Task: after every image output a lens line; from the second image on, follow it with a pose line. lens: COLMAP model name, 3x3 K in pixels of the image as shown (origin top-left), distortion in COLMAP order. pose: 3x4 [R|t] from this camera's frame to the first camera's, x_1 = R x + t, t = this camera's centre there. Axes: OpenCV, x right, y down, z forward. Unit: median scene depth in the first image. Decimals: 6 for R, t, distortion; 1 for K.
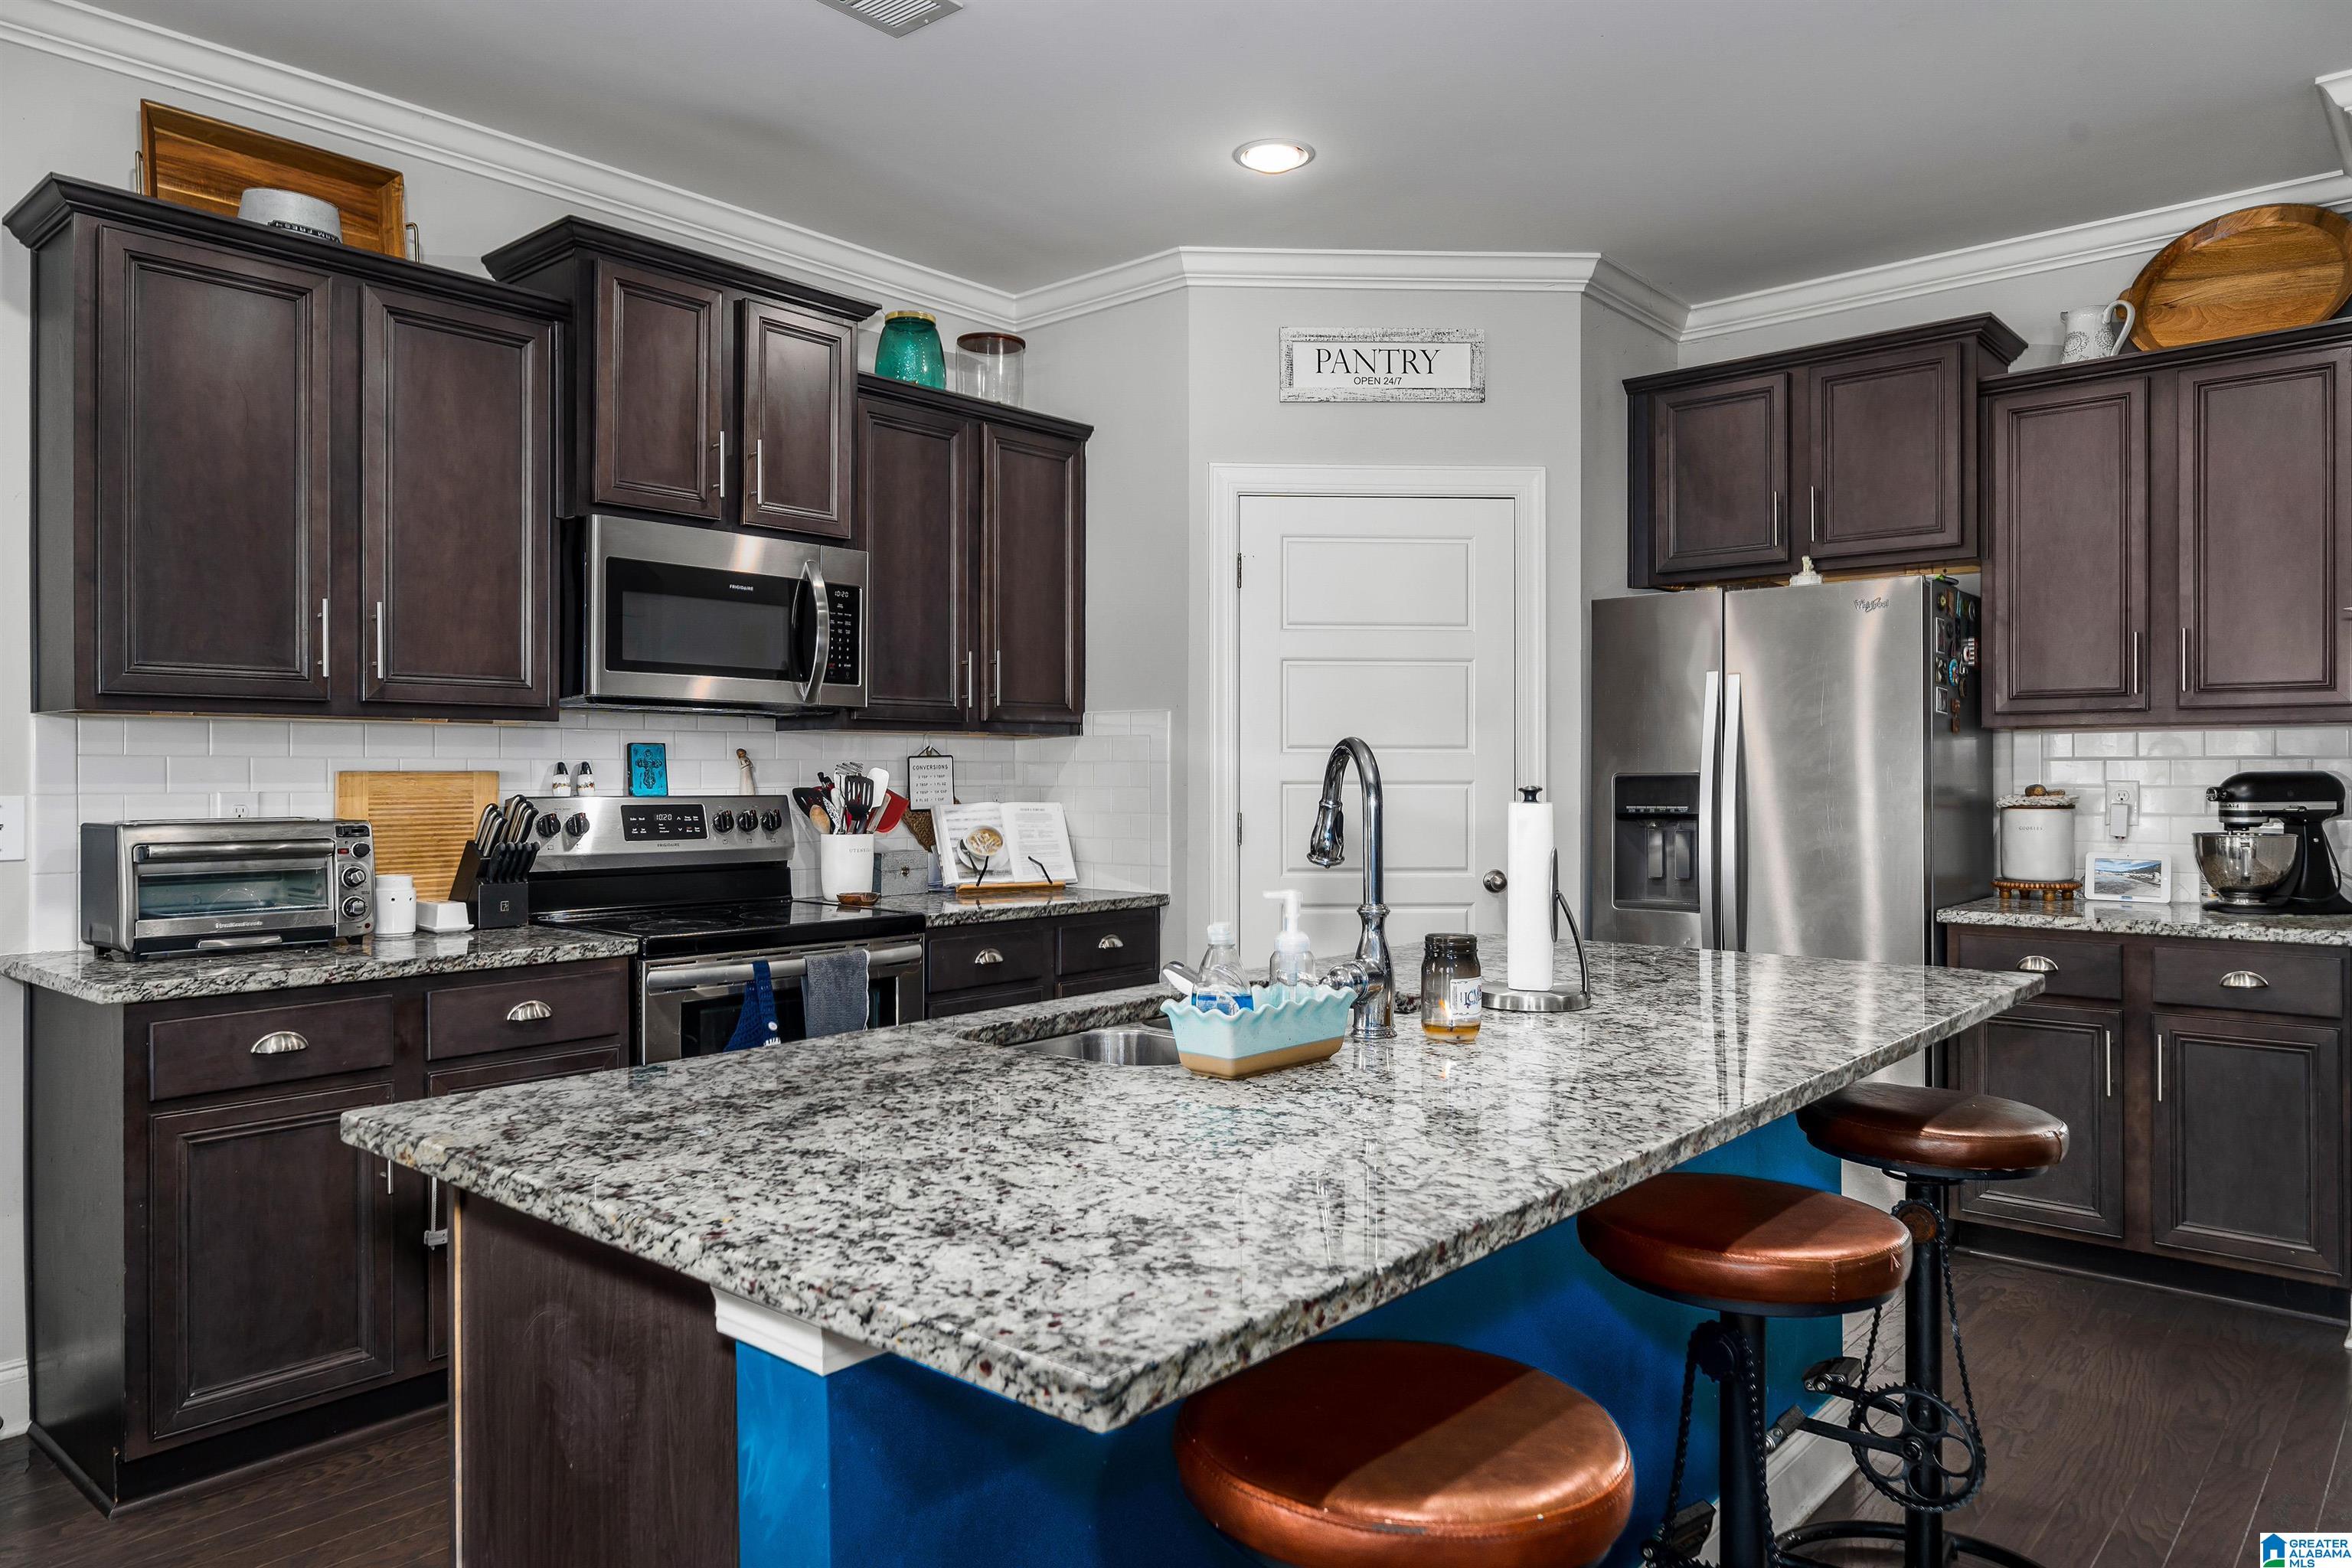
lens RADIAL K [[1550.9, 0, 1176.0], [0, 1550.9, 784.0], [0, 0, 1]] dist [0.070670, 0.001040]
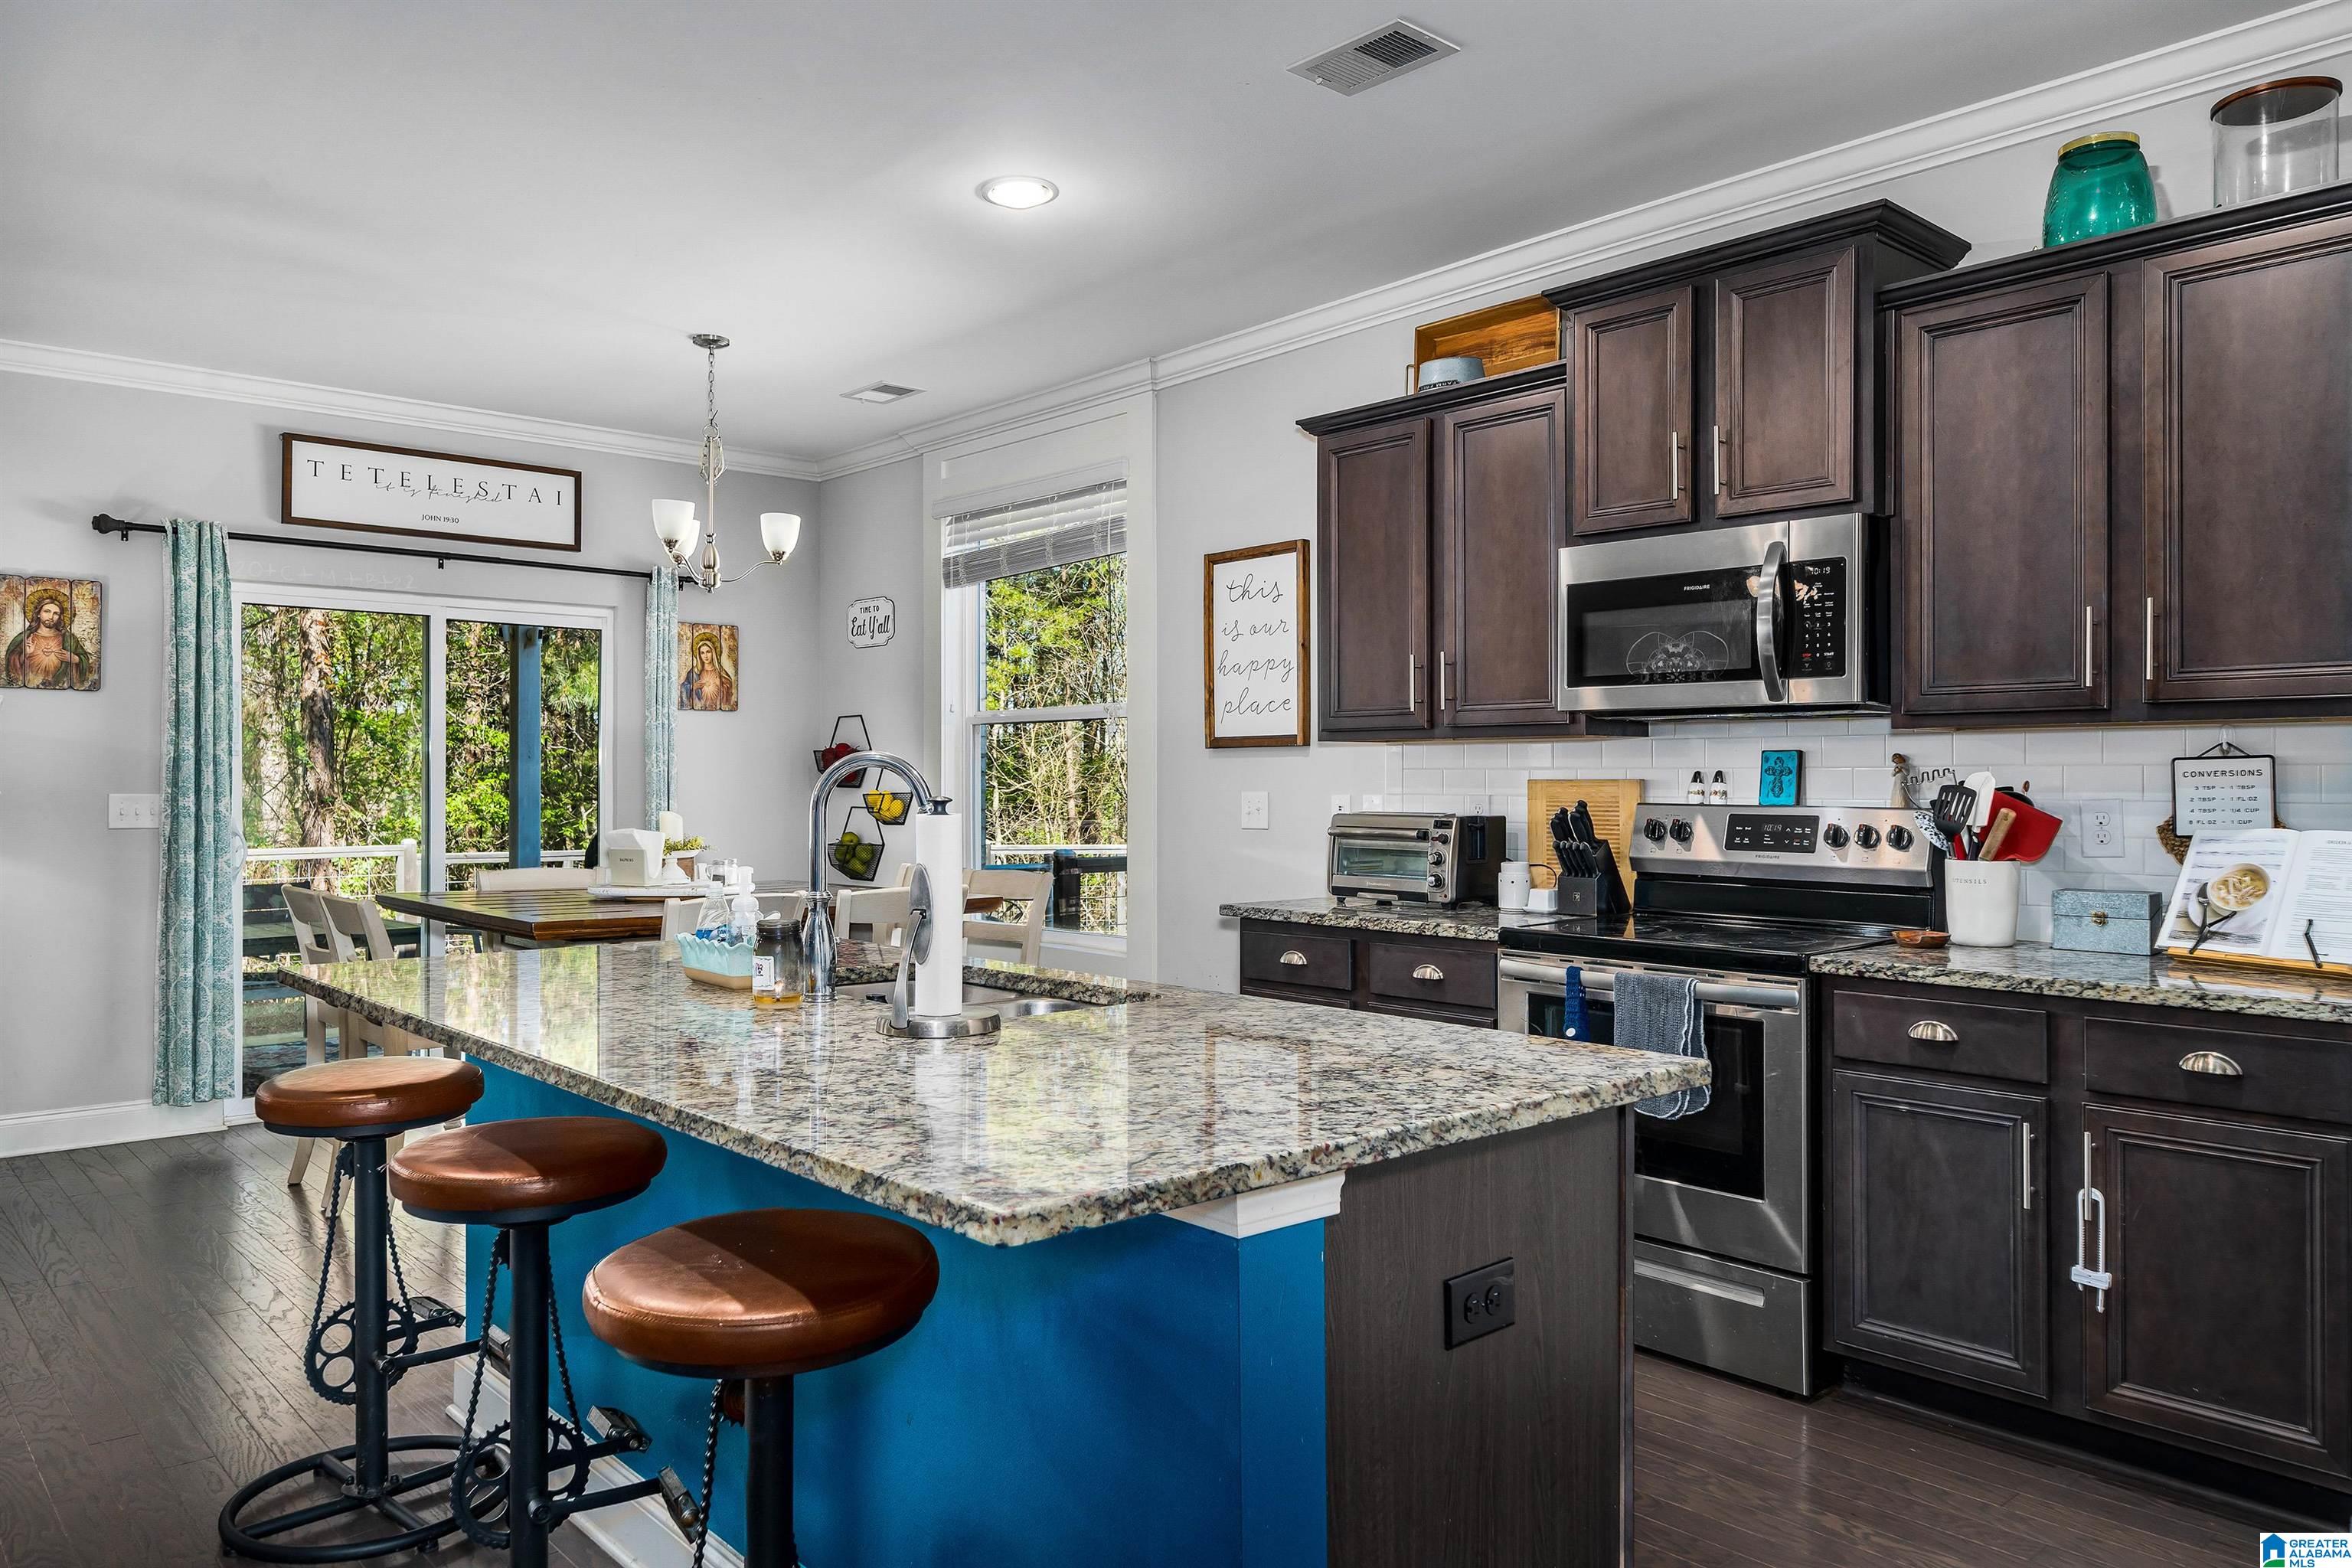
lens RADIAL K [[1592.5, 0, 1176.0], [0, 1592.5, 784.0], [0, 0, 1]] dist [-0.005751, -0.002621]
pose [[-0.119287, 0.003090, -0.992855, 0.674884], [-0.007502, 0.999964, 0.004013, -0.006430], [0.992831, 0.007927, -0.119260, 0.746458]]
